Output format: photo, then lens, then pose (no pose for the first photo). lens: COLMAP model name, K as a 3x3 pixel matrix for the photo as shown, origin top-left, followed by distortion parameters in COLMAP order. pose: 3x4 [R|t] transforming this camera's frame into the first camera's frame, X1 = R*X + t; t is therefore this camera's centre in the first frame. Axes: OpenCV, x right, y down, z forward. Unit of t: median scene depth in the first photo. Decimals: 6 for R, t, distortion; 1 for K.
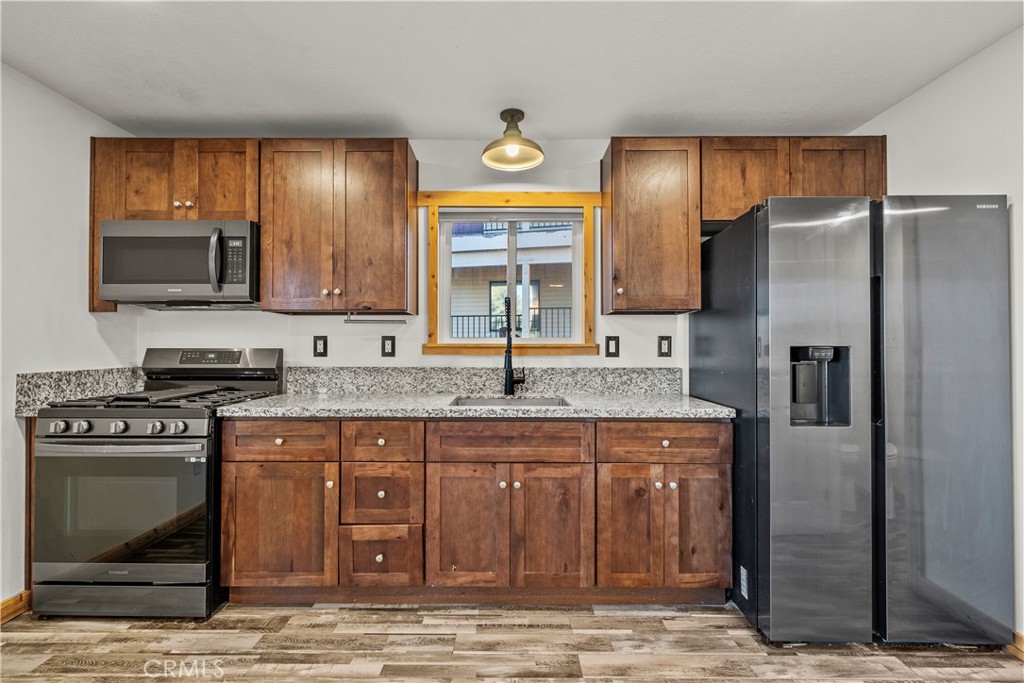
lens RADIAL K [[439.1, 0, 509.1], [0, 439.1, 342.9], [0, 0, 1]] dist [0.002330, 0.000185]
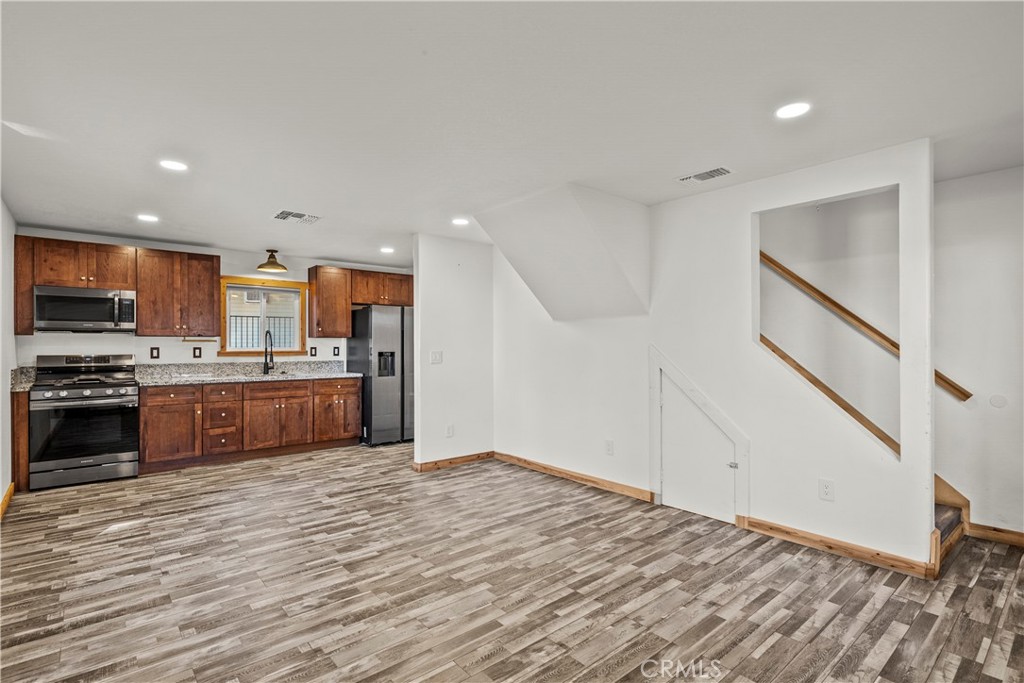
lens RADIAL K [[501.7, 0, 508.9], [0, 501.7, 342.6], [0, 0, 1]] dist [0.002049, 0.000992]
pose [[0.753321, 0.002538, 0.657648, -0.907184], [-0.005197, 0.999984, 0.002094, -0.062647], [-0.657632, -0.004995, 0.753322, -2.062300]]
